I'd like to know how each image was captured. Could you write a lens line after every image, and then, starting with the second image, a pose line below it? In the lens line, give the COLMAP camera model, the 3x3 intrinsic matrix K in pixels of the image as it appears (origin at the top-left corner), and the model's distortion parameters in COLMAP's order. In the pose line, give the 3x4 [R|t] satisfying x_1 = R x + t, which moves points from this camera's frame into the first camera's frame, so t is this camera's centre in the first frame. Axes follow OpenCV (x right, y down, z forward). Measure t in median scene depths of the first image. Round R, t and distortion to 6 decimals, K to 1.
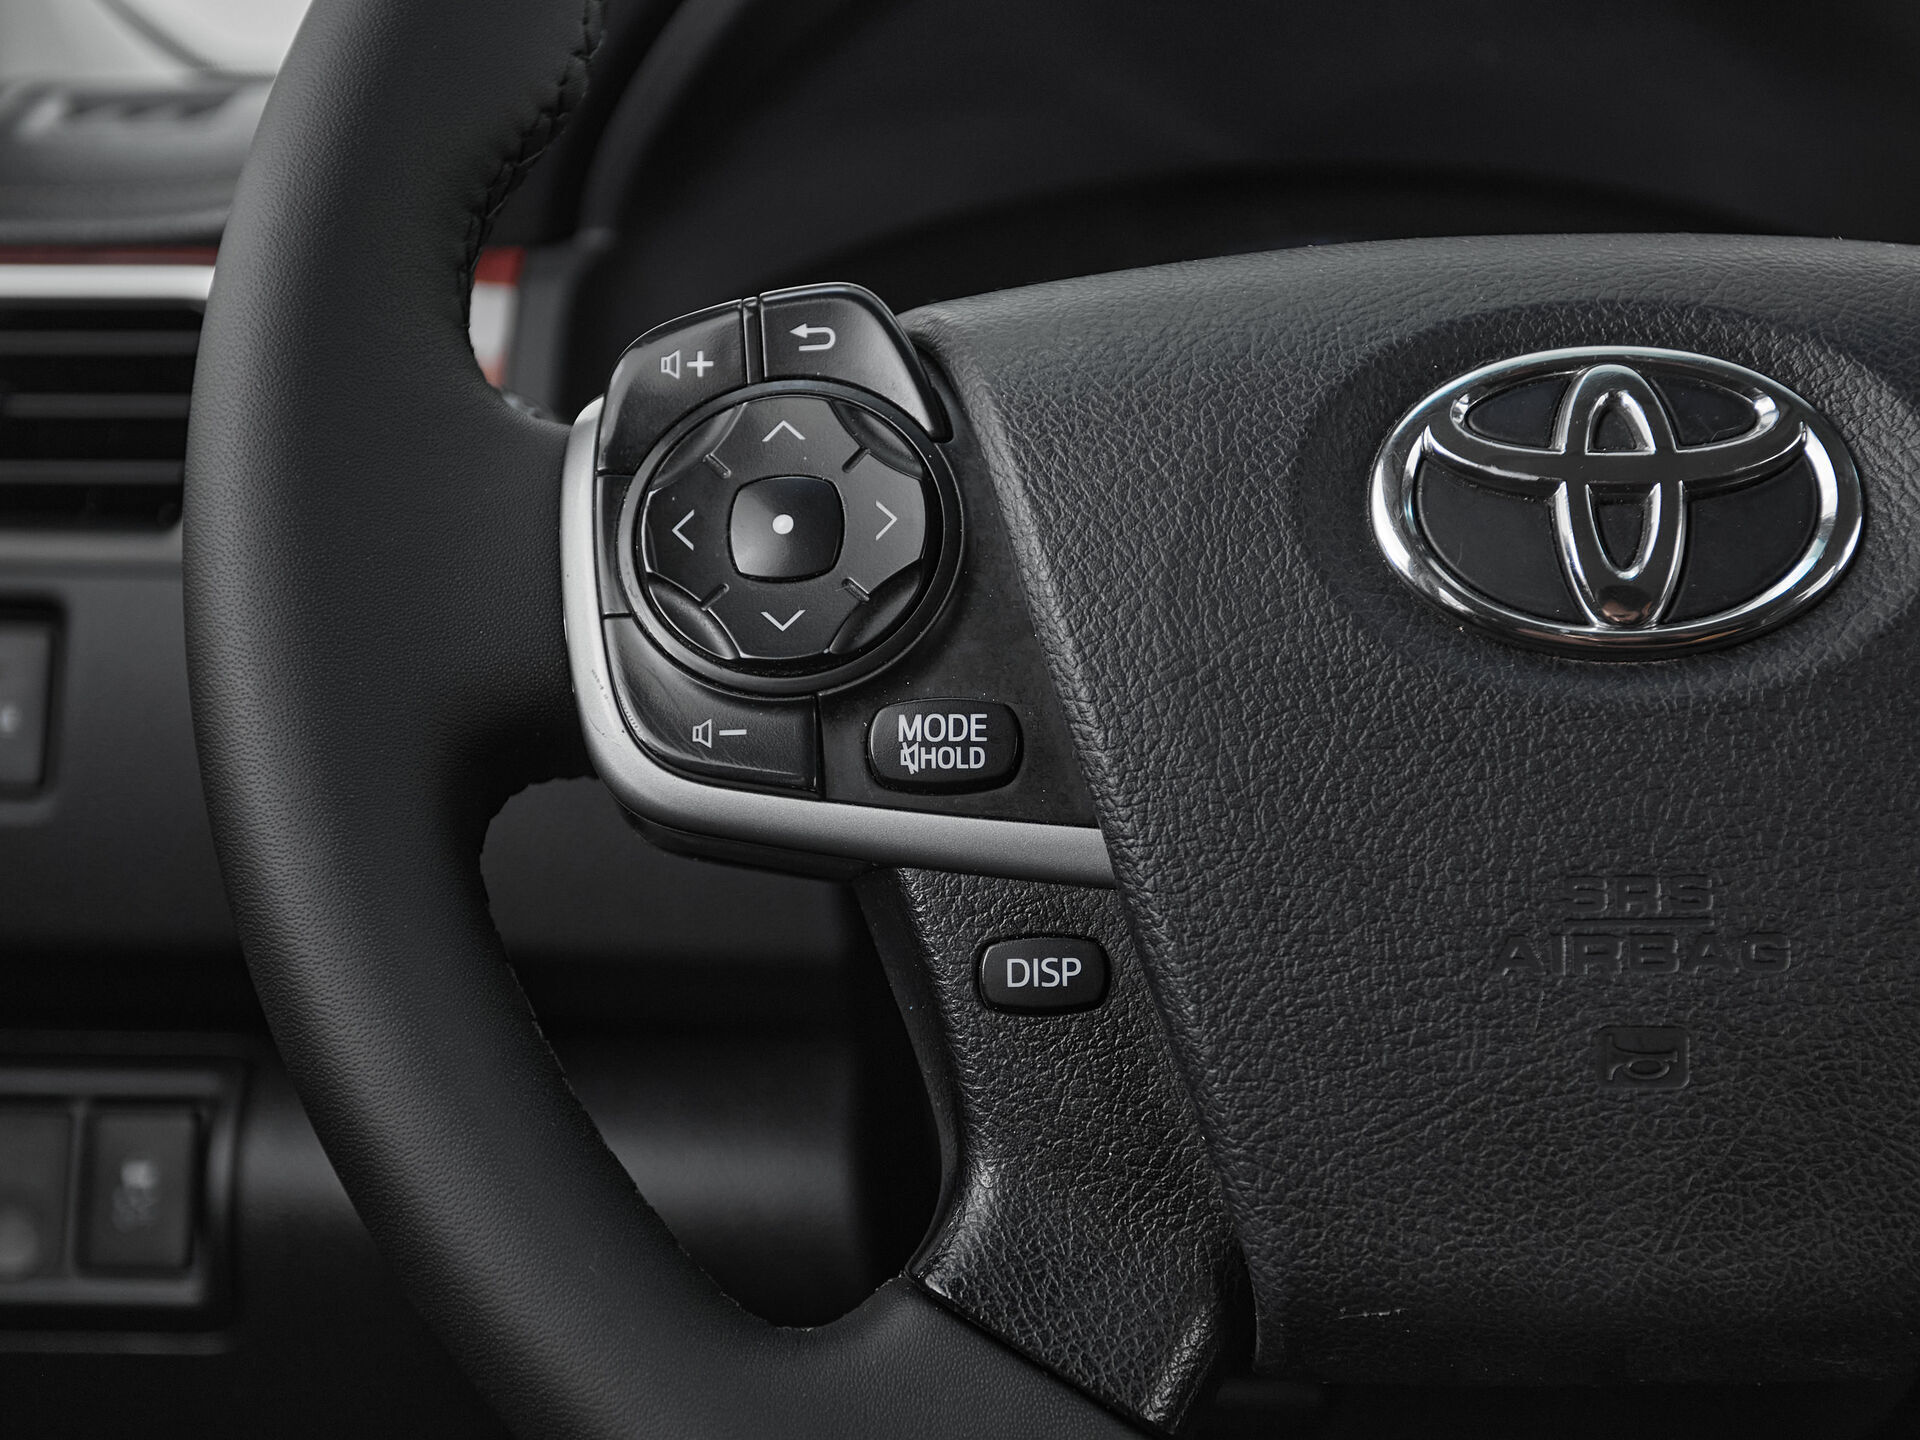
lens RADIAL K [[3070.6, 0, 964.5], [0, 3070.6, 938.4], [0, 0, 1]] dist [-0.011435, 0.075664]
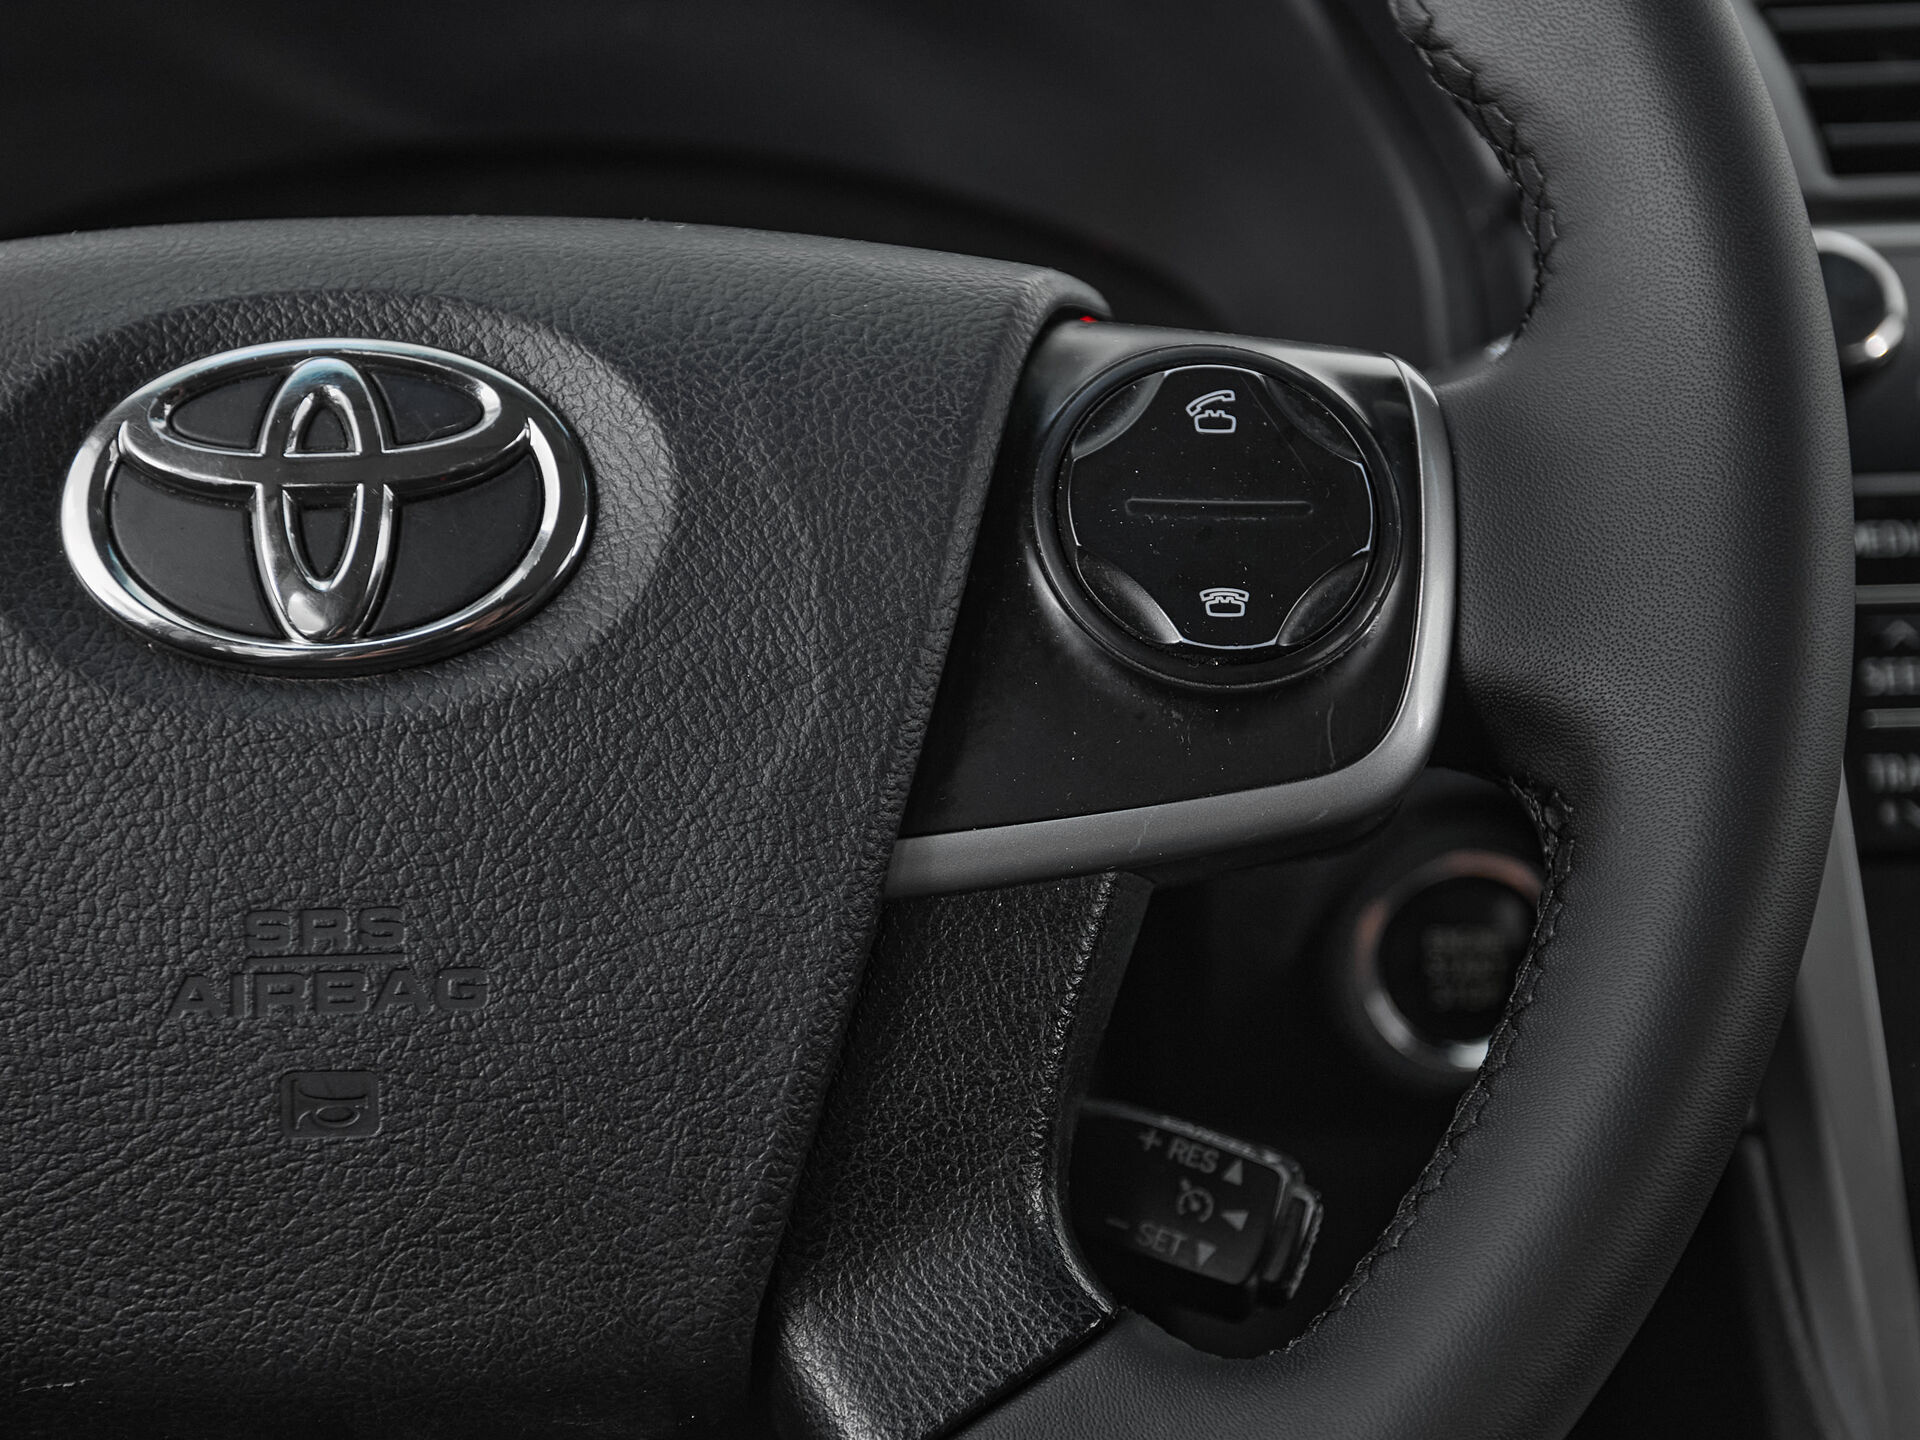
lens RADIAL K [[3286.2, 0, 959.1], [0, 3286.2, 997.1], [0, 0, 1]] dist [-0.016733, -0.007375]
pose [[0.998612, -0.019307, 0.049009, 0.359690], [0.018806, 0.999766, 0.010661, -0.000632], [-0.049203, -0.009724, 0.998741, -0.003931]]
